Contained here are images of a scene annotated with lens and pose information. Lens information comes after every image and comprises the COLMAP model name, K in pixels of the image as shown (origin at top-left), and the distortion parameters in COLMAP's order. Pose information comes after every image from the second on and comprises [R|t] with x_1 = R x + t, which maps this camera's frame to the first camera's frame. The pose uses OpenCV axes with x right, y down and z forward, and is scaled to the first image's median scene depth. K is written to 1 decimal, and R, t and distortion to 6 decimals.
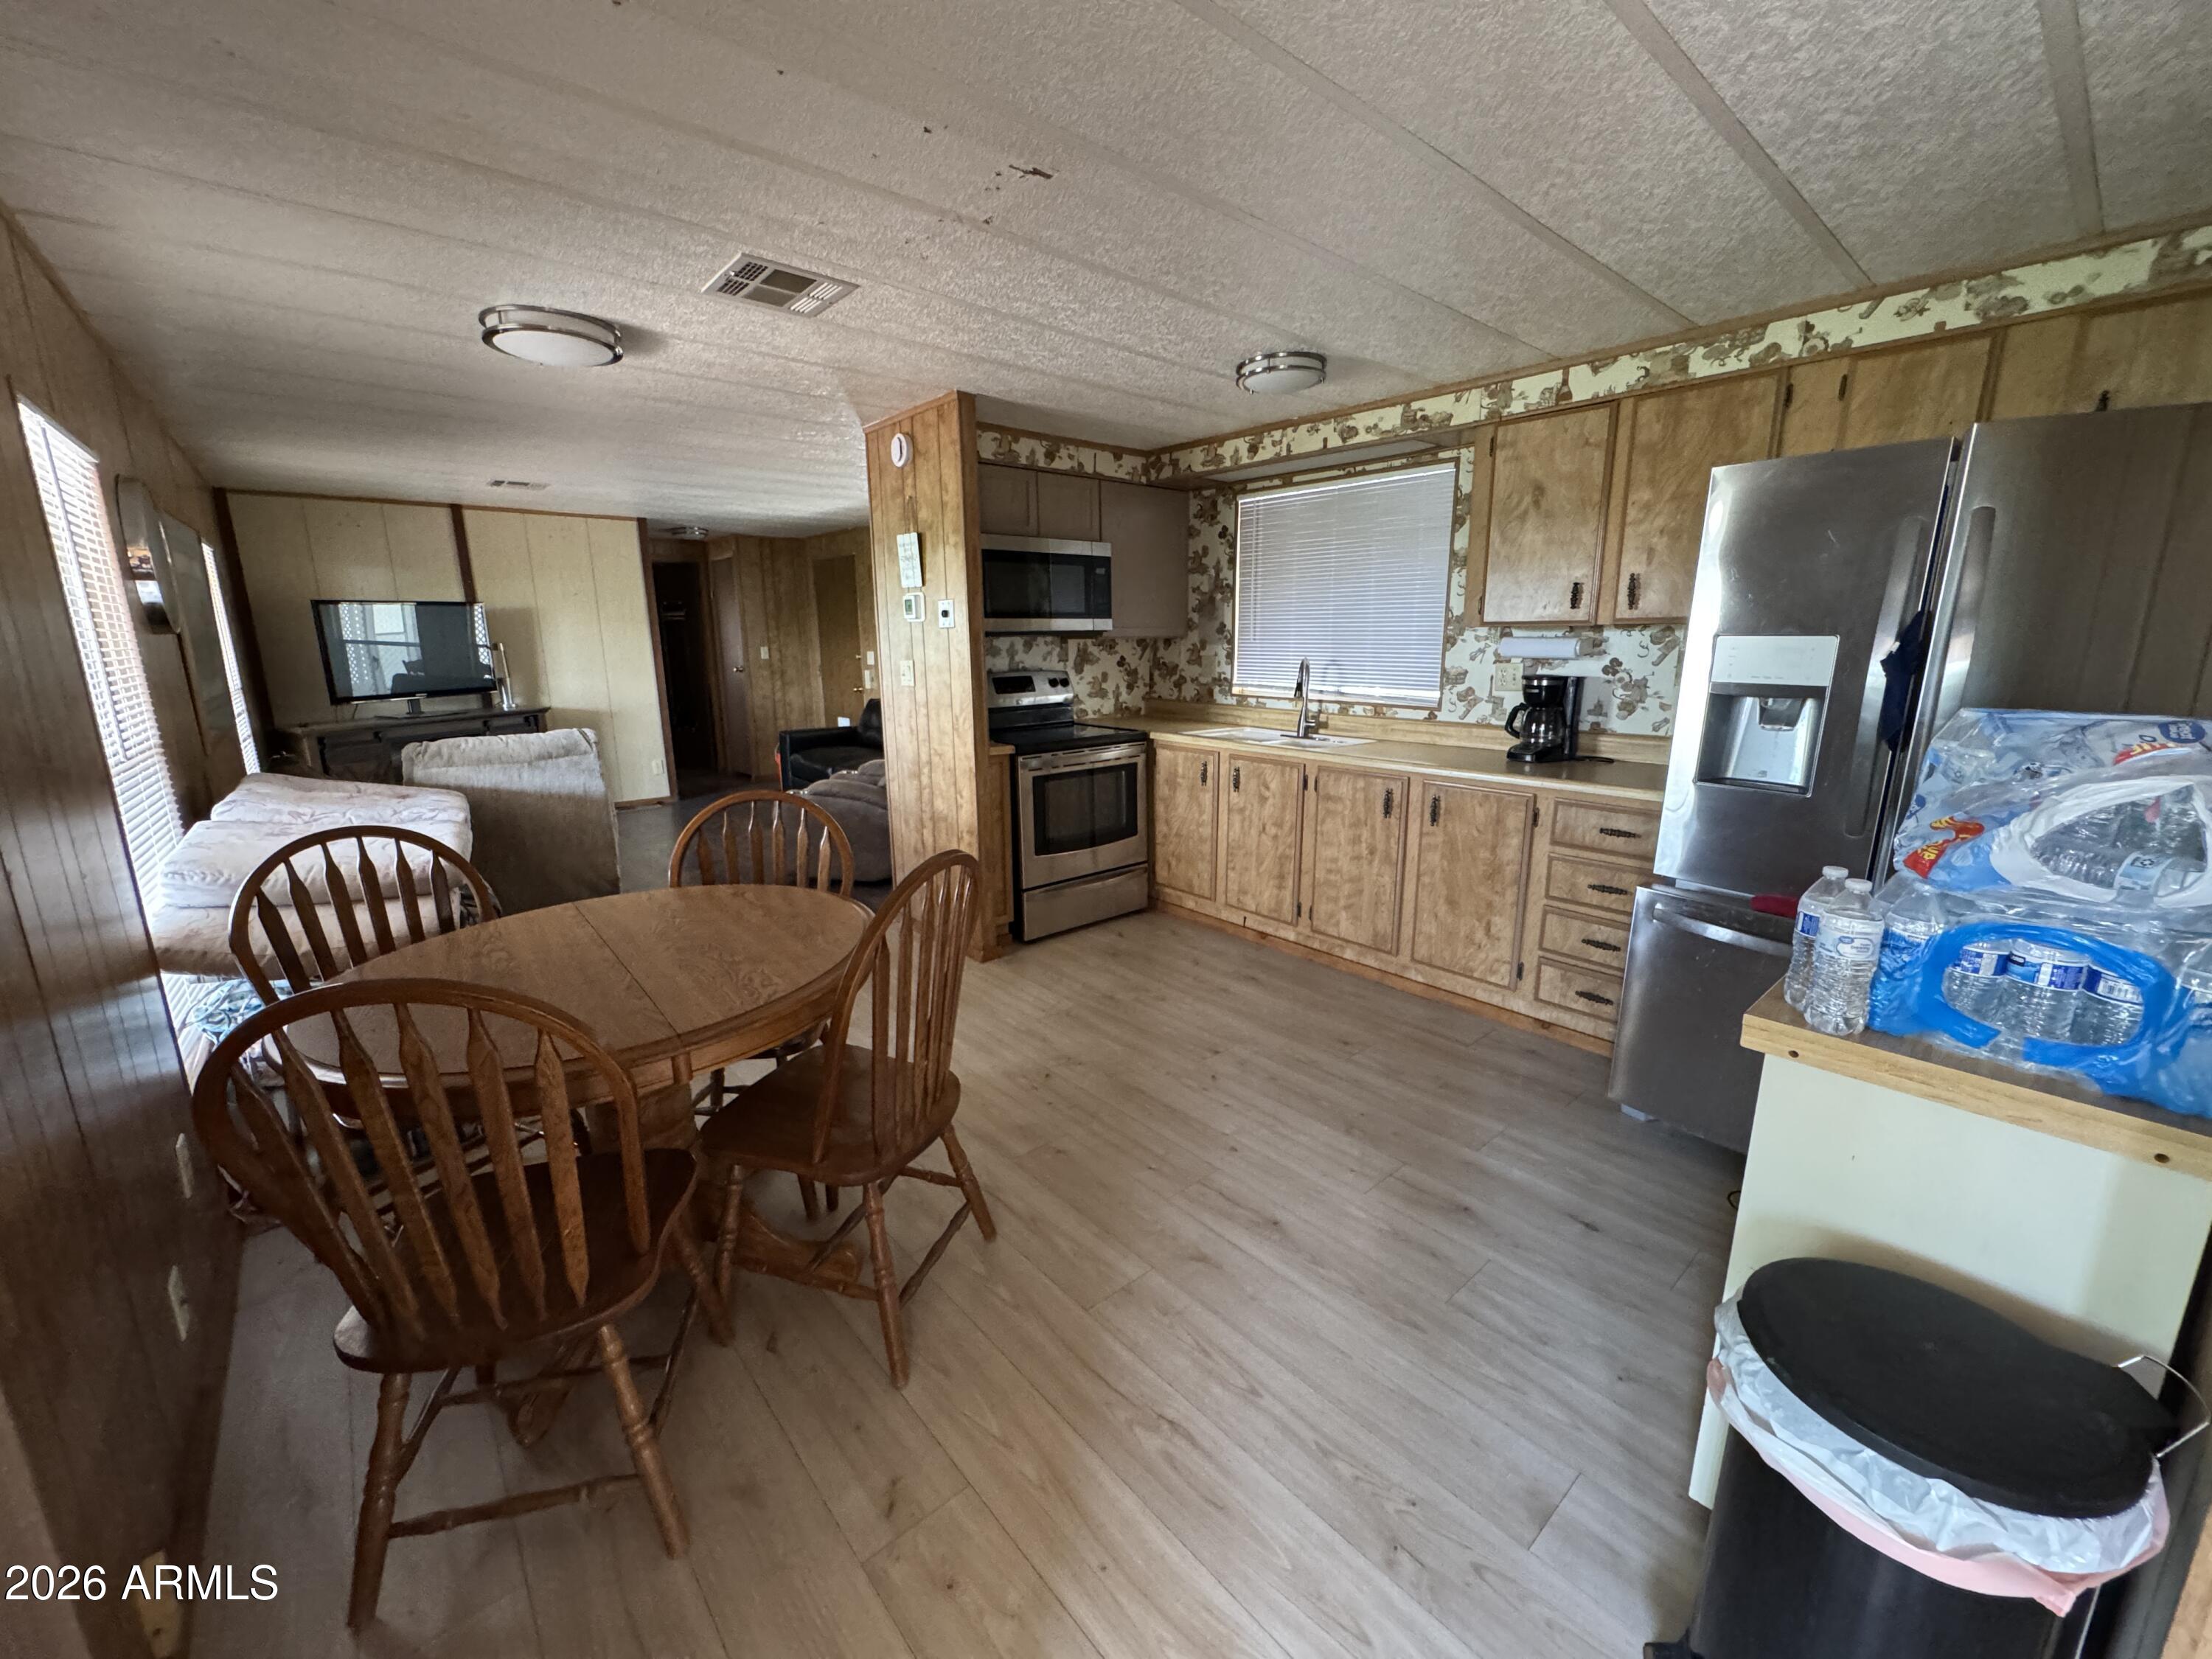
lens RADIAL K [[882.4, 0, 1106.3], [0, 882.4, 831.4], [0, 0, 1]] dist [-0.001316, -0.000042]
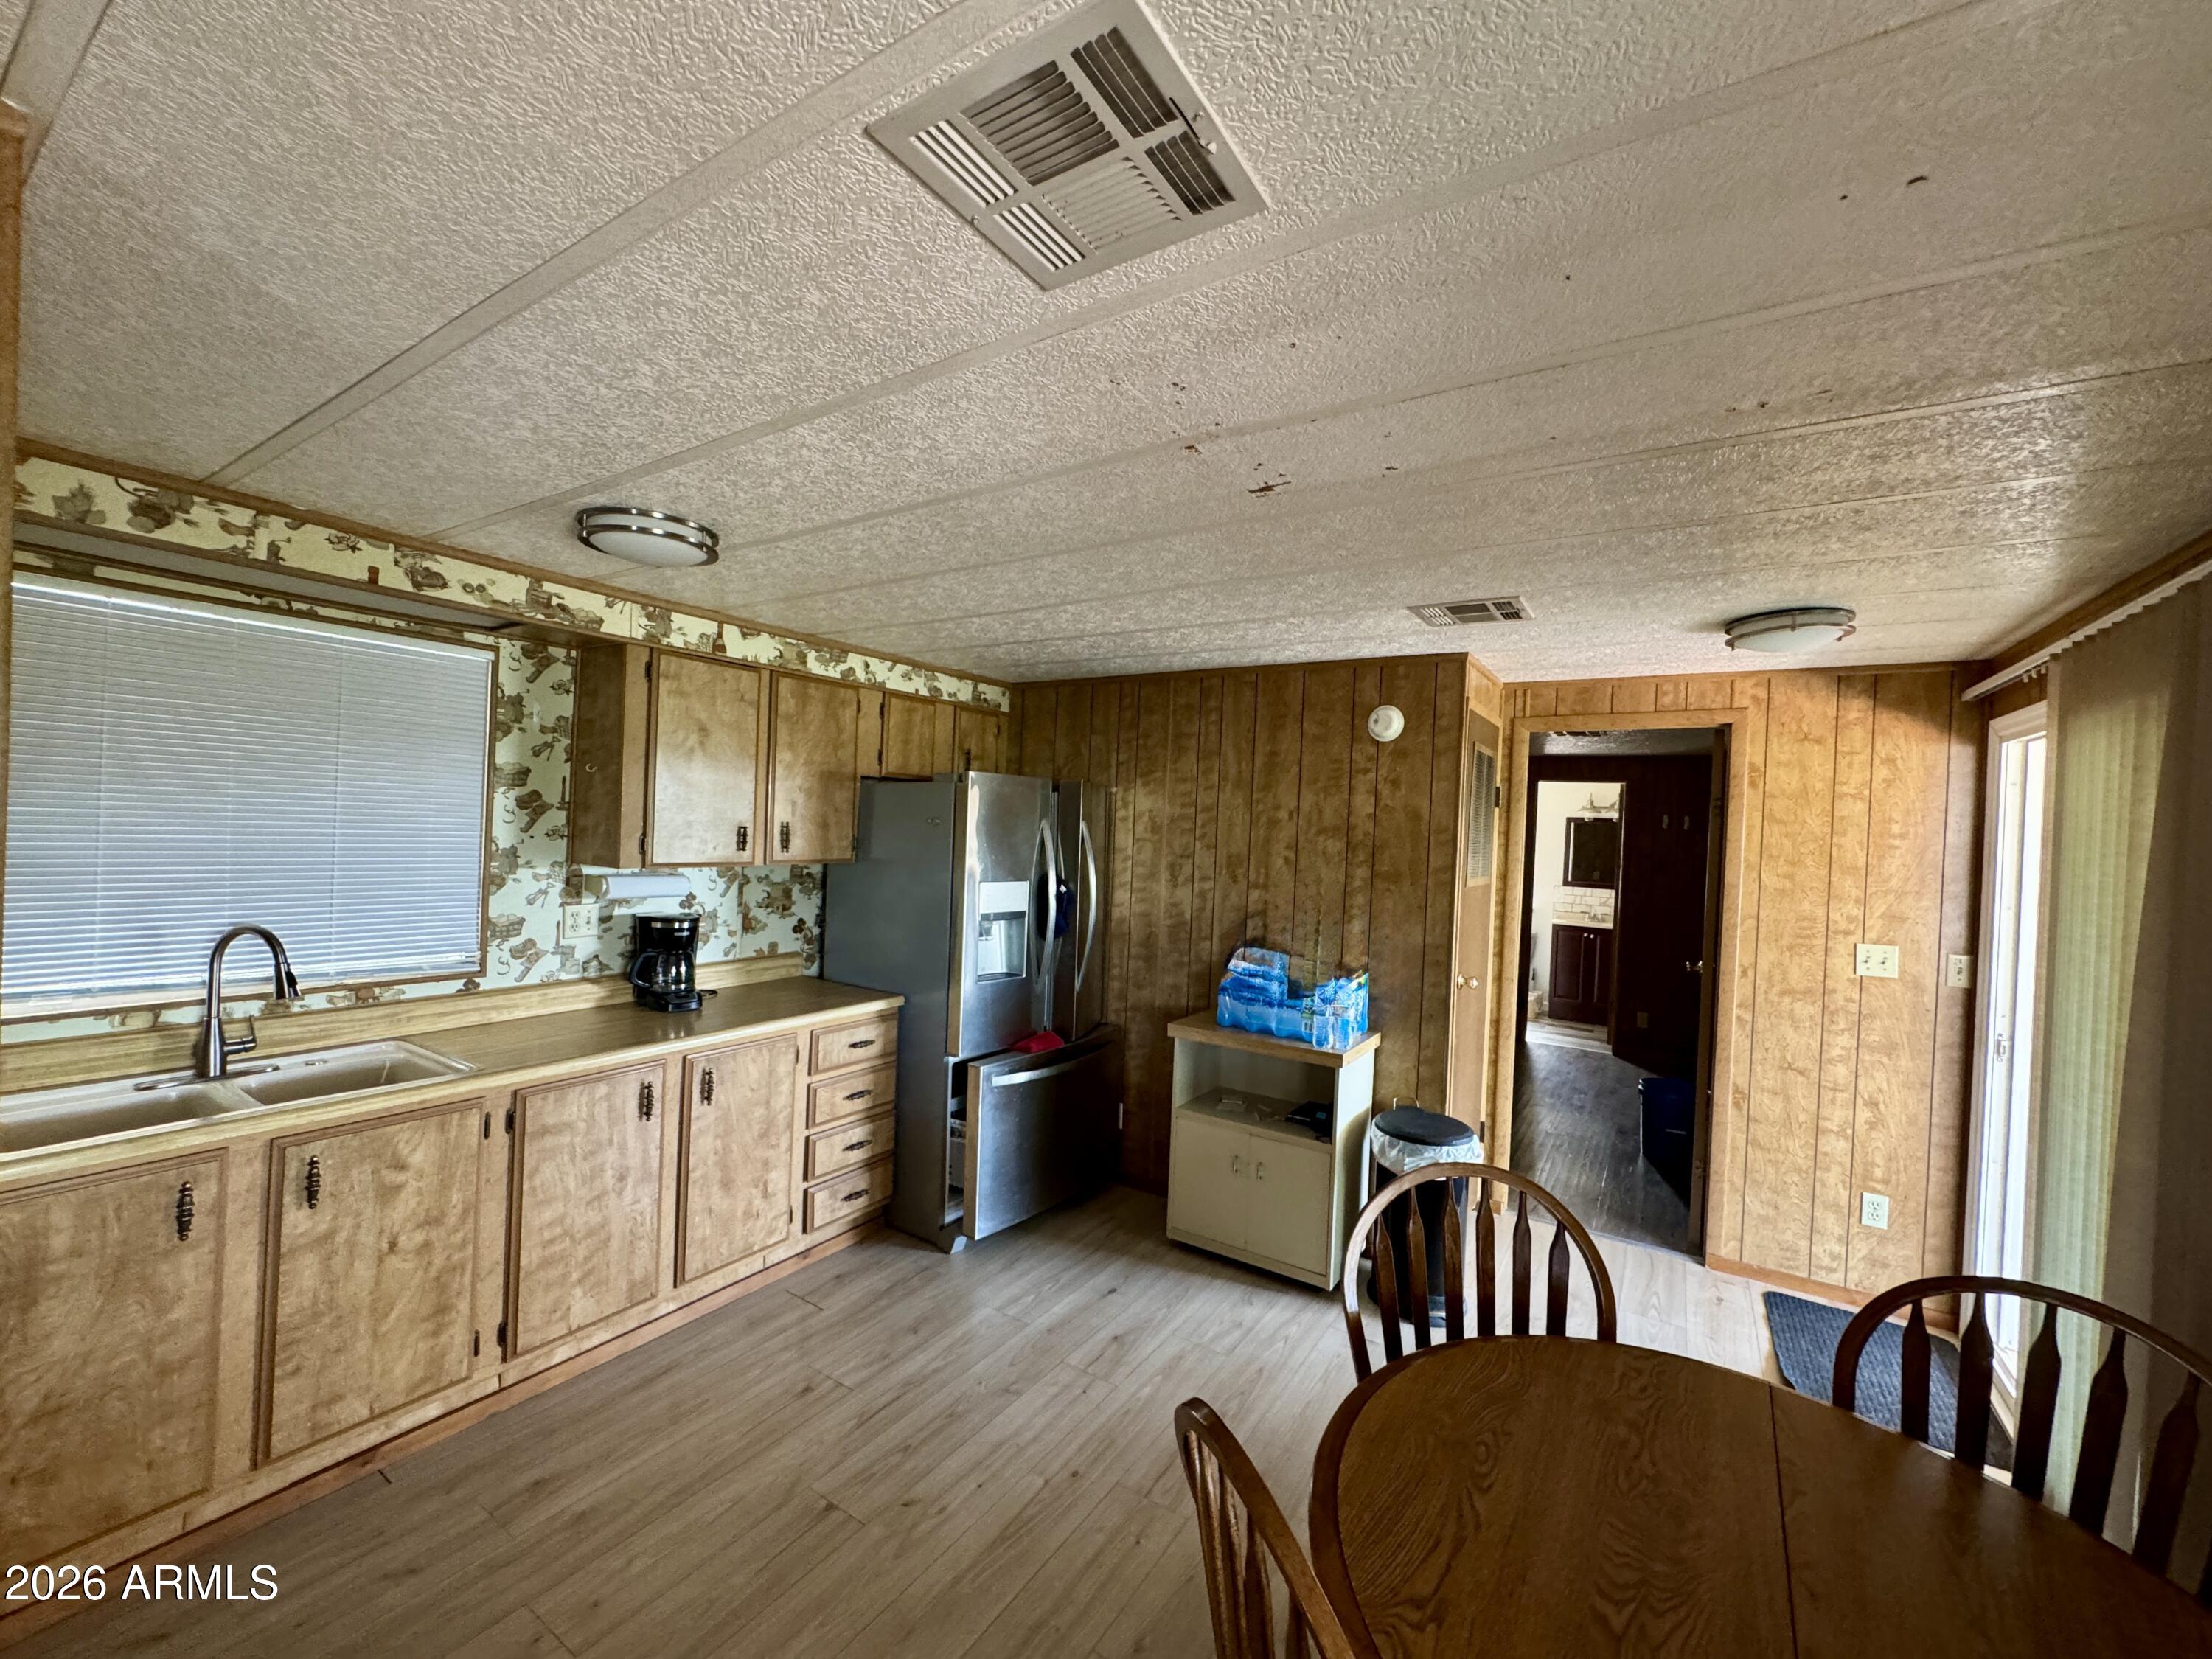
lens RADIAL K [[882.4, 0, 1106.3], [0, 882.4, 831.4], [0, 0, 1]] dist [-0.001316, -0.000042]
pose [[-0.276017, -0.010332, 0.961097, -0.428305], [0.171935, 0.983283, 0.059948, -0.196857], [-0.945649, 0.181793, -0.269626, 0.651395]]
